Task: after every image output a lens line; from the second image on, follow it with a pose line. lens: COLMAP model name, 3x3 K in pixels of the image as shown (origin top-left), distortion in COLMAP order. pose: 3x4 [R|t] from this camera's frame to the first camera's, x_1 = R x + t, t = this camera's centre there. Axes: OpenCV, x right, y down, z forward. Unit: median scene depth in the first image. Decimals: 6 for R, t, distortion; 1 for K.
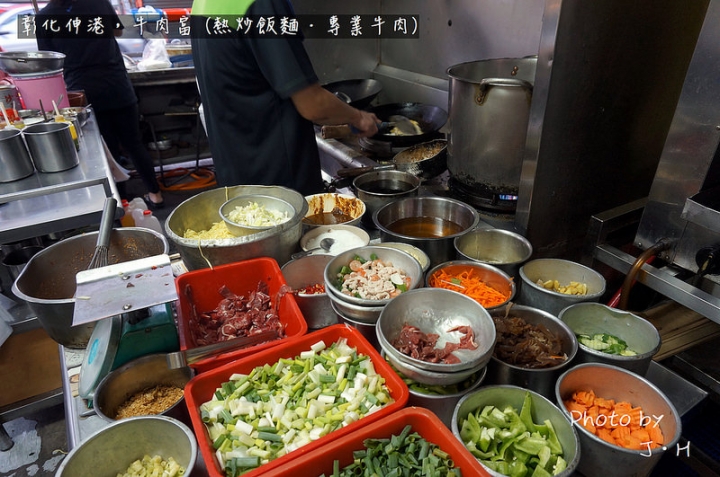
lens RADIAL K [[476.3, 0, 360.4], [0, 476.3, 240.0], [0, 0, 1]] dist [-0.046154, 0.029420]
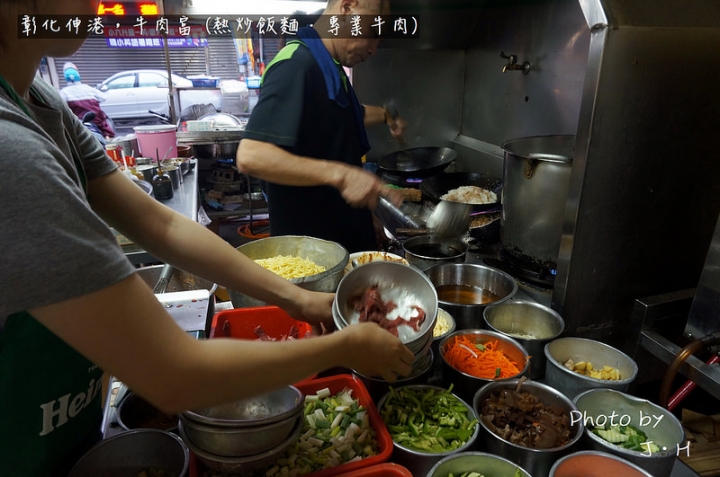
lens RADIAL K [[476.3, 0, 360.4], [0, 476.3, 240.0], [0, 0, 1]] dist [-0.046154, 0.029420]
pose [[0.978091, 0.086532, -0.189341, 0.106685], [-0.110079, 0.986943, -0.117589, 0.003649], [0.176694, 0.135855, 0.974845, -0.035384]]
